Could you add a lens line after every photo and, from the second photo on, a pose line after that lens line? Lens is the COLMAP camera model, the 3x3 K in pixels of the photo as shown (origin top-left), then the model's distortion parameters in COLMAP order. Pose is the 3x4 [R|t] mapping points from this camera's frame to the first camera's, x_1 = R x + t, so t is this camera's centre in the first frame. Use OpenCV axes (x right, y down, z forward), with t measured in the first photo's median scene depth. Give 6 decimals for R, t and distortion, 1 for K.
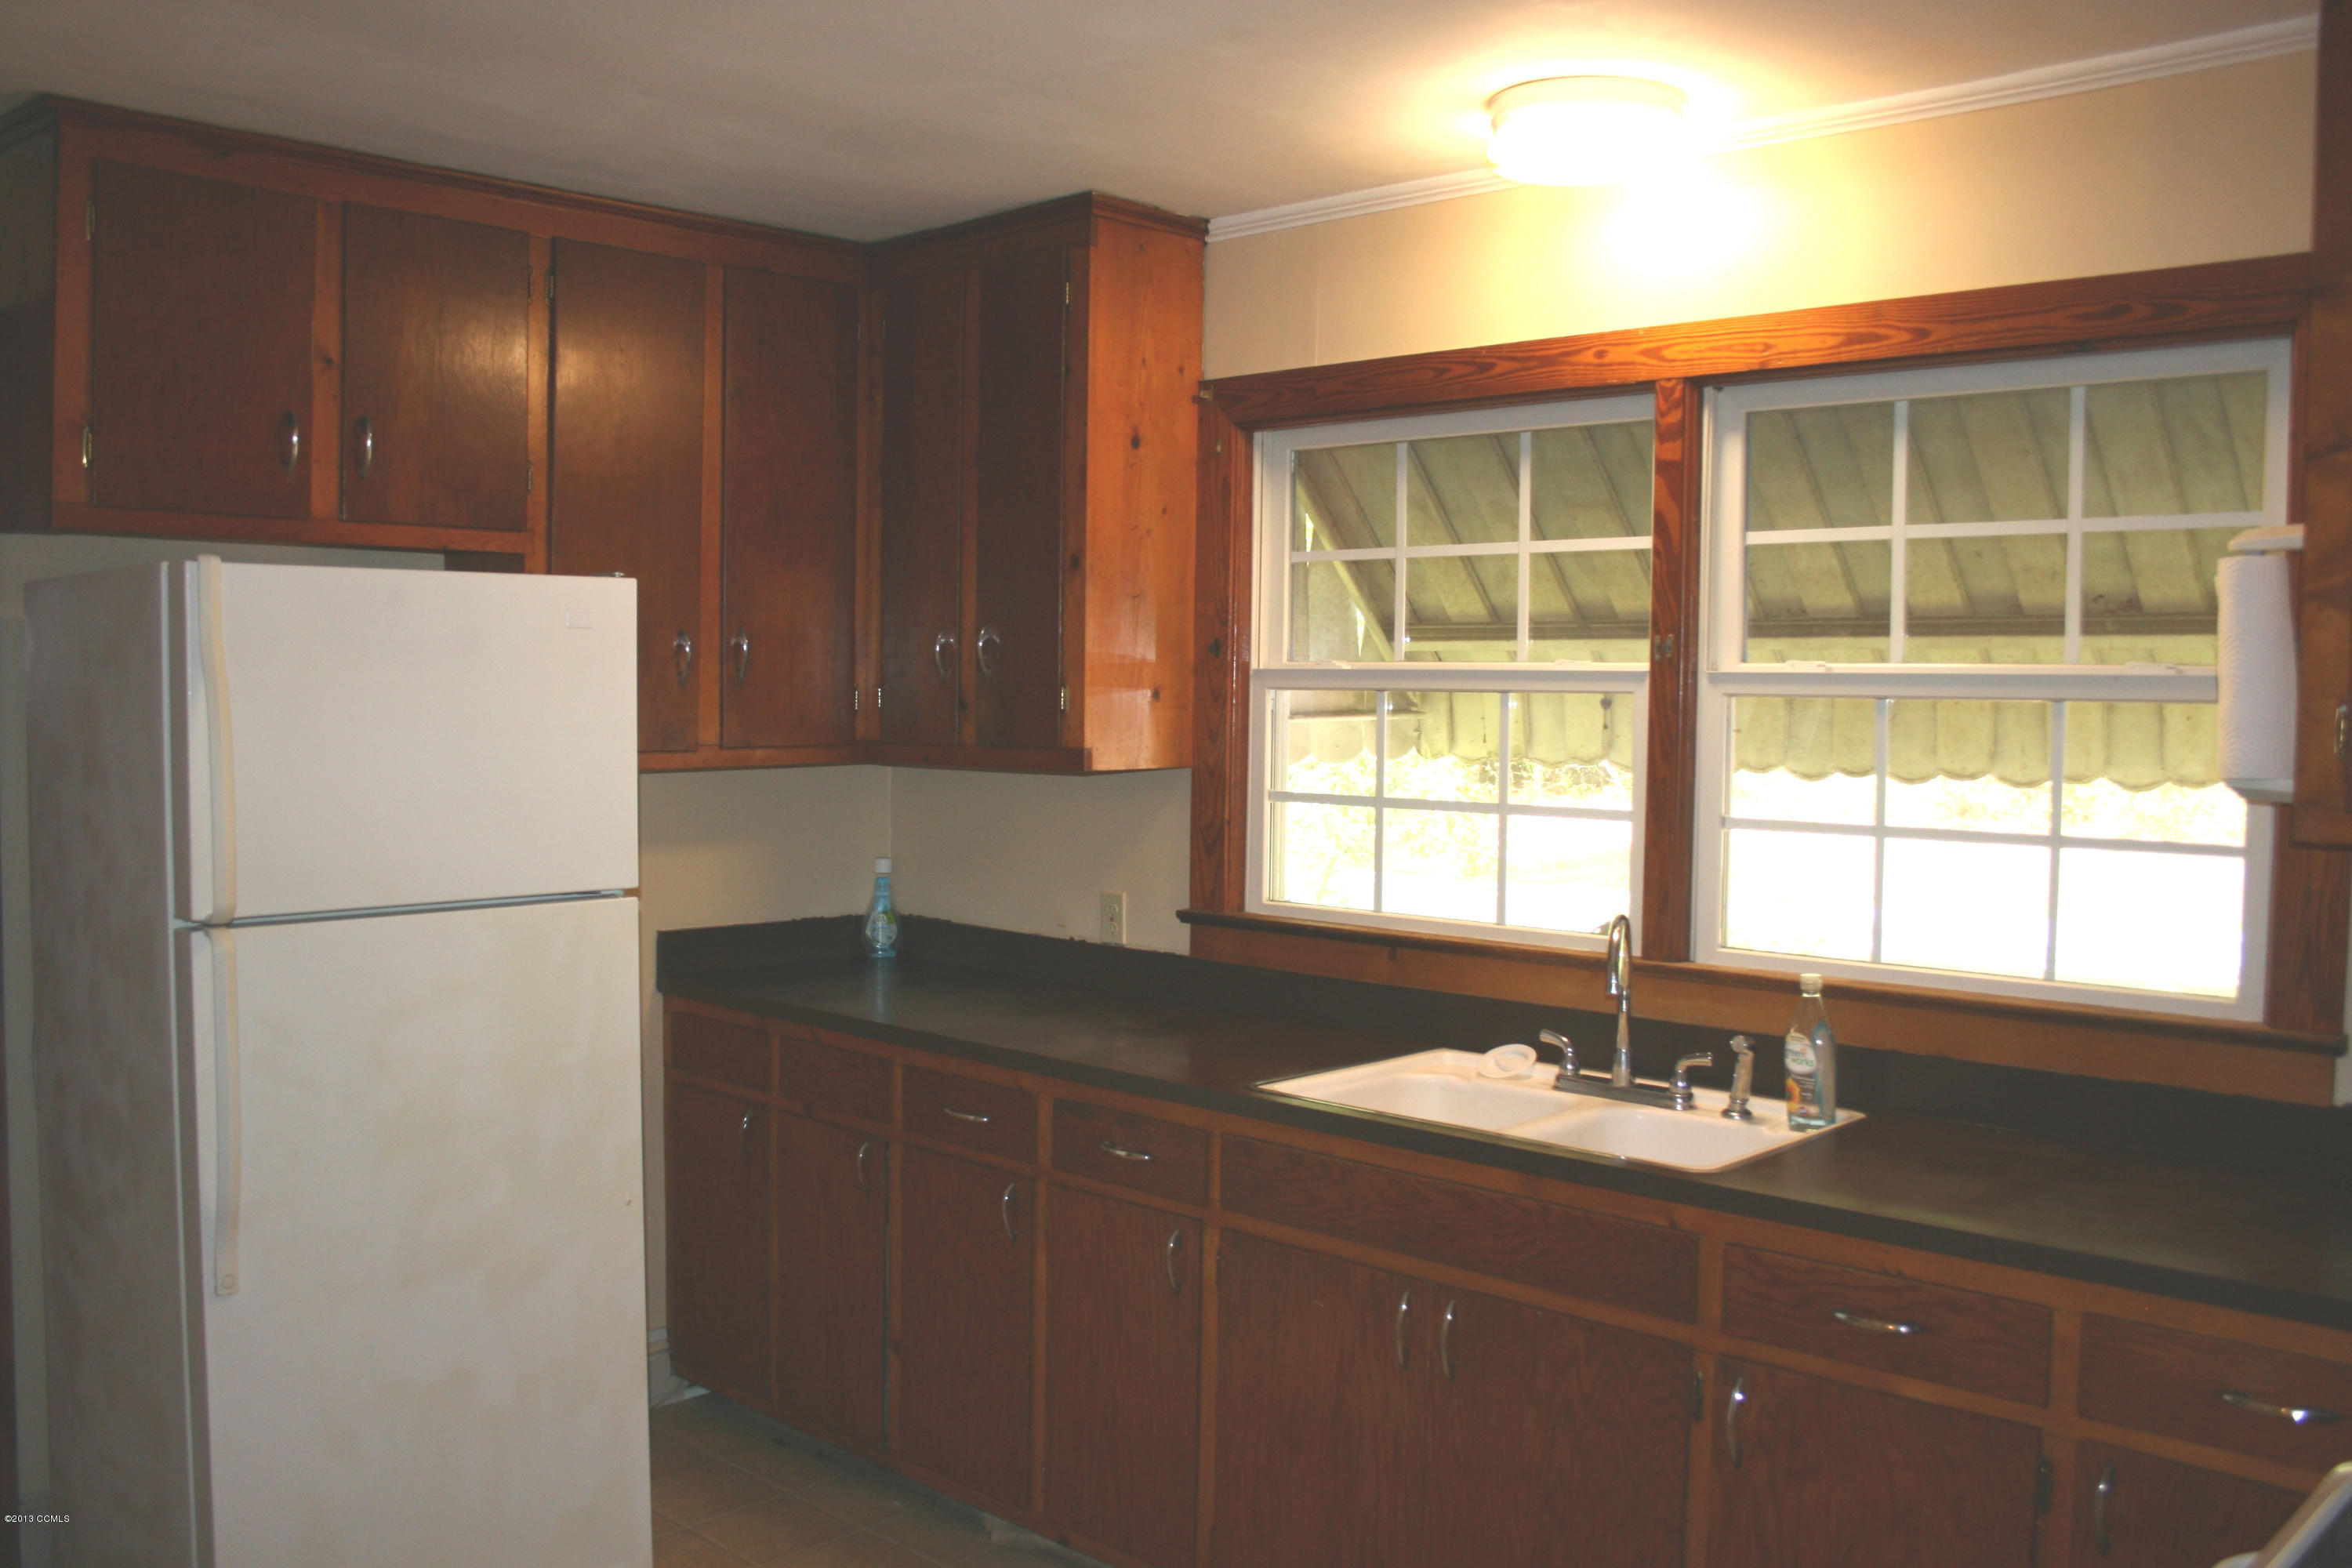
lens RADIAL K [[2119.9, 0, 1176.0], [0, 2119.9, 784.0], [0, 0, 1]] dist [0.000638, 0.011114]
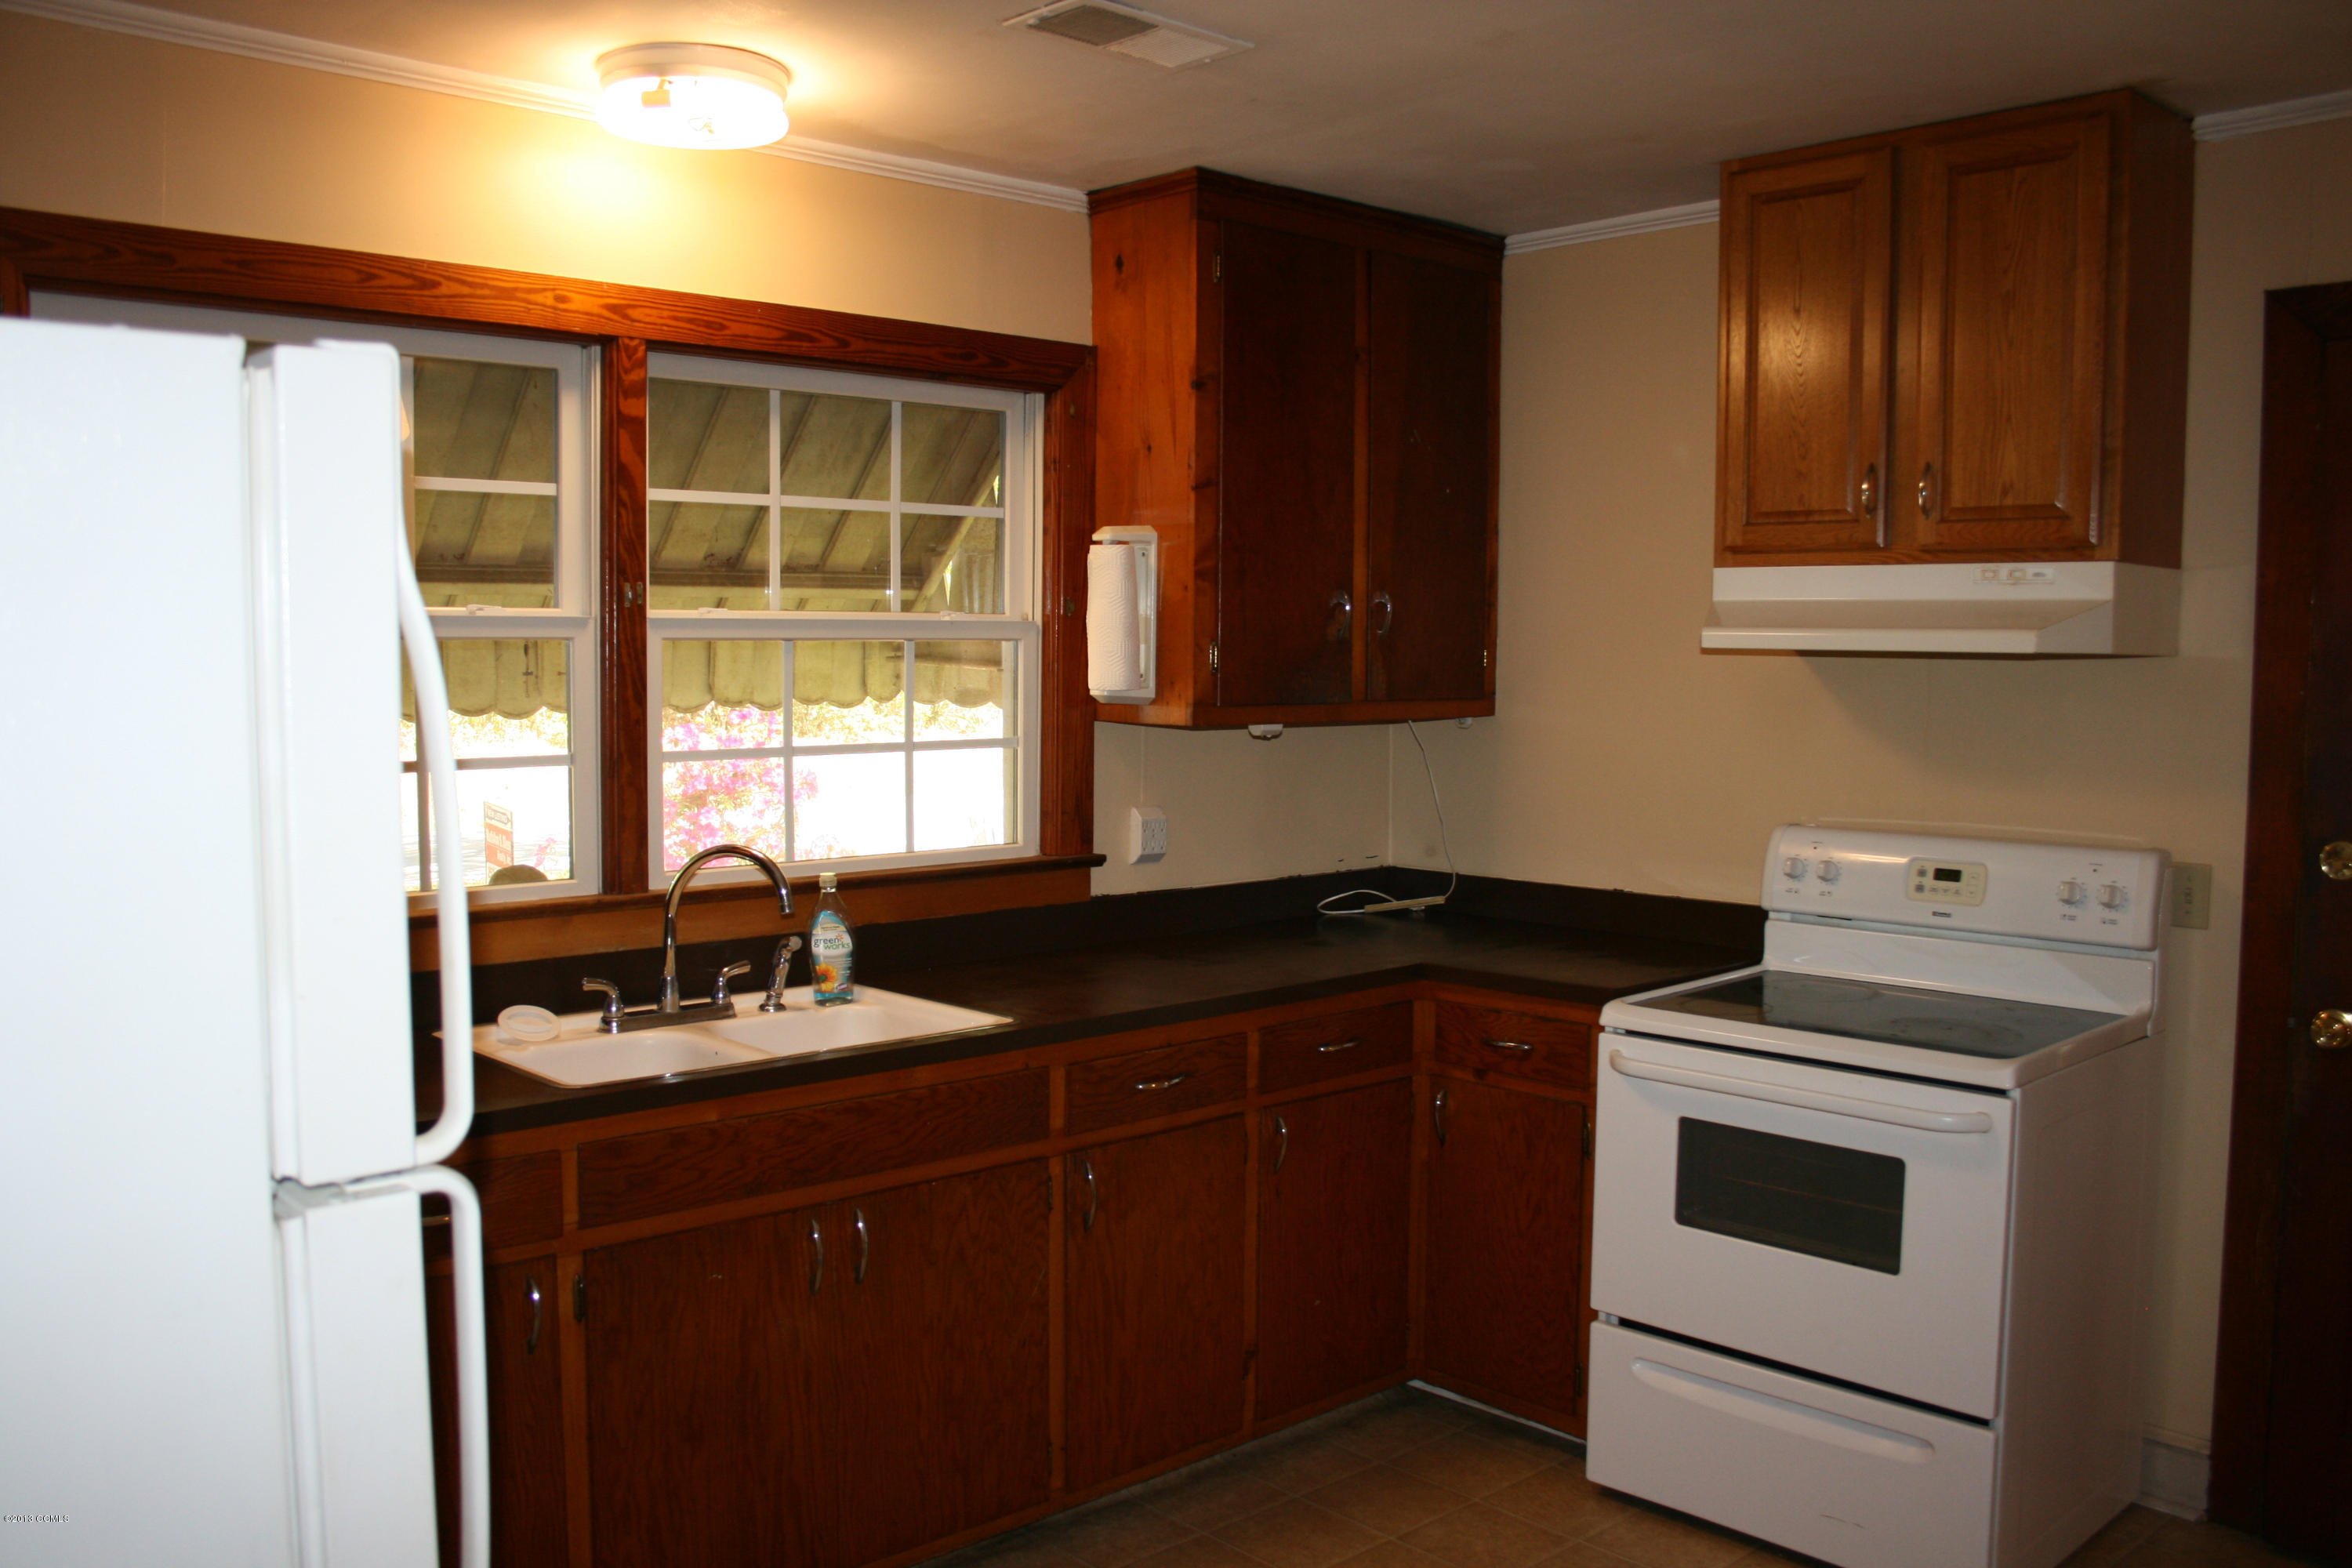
lens RADIAL K [[2082.4, 0, 1176.0], [0, 2082.4, 784.0], [0, 0, 1]] dist [-0.044833, 0.000005]
pose [[0.082822, -0.082854, 0.993114, -0.810119], [0.045224, 0.995824, 0.079309, -0.042409], [-0.995538, 0.038344, 0.086223, 0.680414]]
